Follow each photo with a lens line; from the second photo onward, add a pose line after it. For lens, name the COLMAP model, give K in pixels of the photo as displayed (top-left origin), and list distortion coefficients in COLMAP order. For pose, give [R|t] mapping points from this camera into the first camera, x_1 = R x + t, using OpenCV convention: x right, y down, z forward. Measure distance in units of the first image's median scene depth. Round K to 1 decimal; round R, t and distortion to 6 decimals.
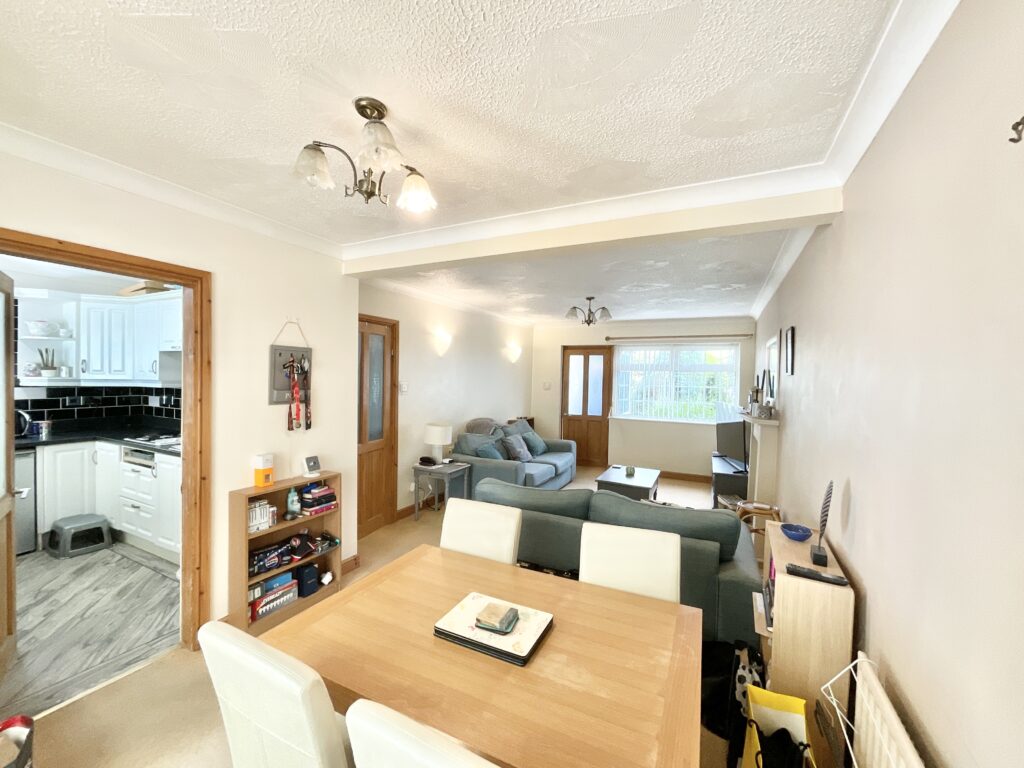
lens RADIAL K [[412.8, 0, 509.4], [0, 412.8, 383.8], [0, 0, 1]] dist [-0.002029, -0.001572]
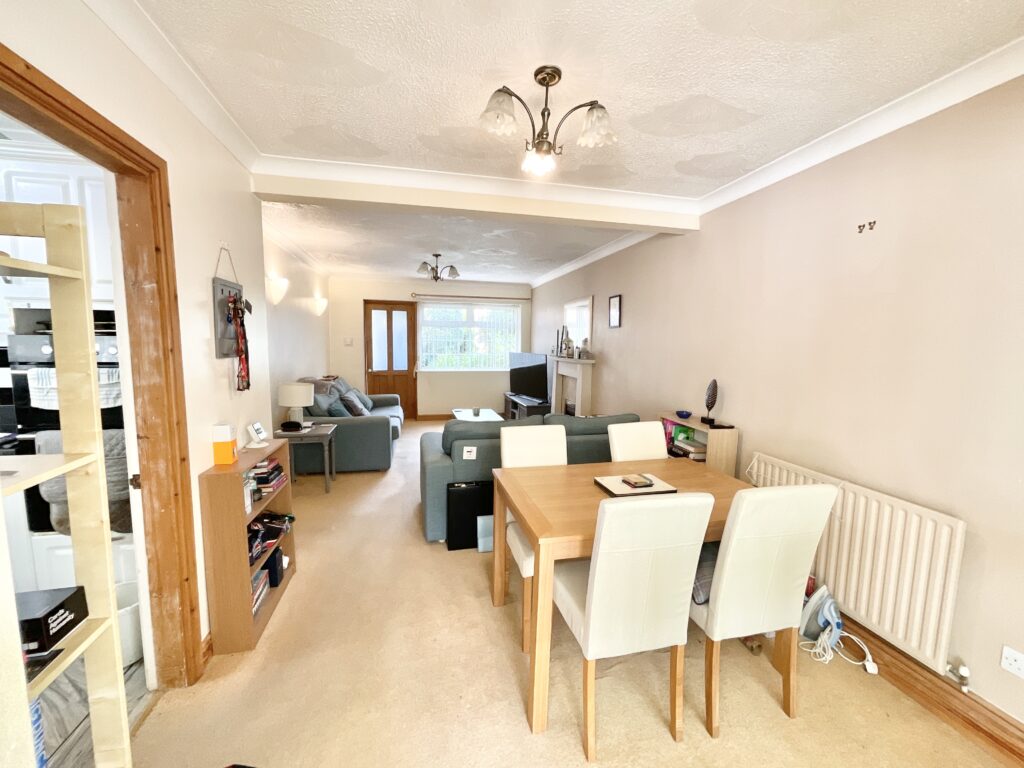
lens RADIAL K [[412.8, 0, 509.7], [0, 412.8, 384.7], [0, 0, 1]] dist [-0.002029, -0.001572]
pose [[0.772252, -0.076223, 0.630728, -0.763503], [0.013792, 0.994554, 0.103305, 0.033425], [-0.635167, -0.071078, 0.769097, 0.091133]]
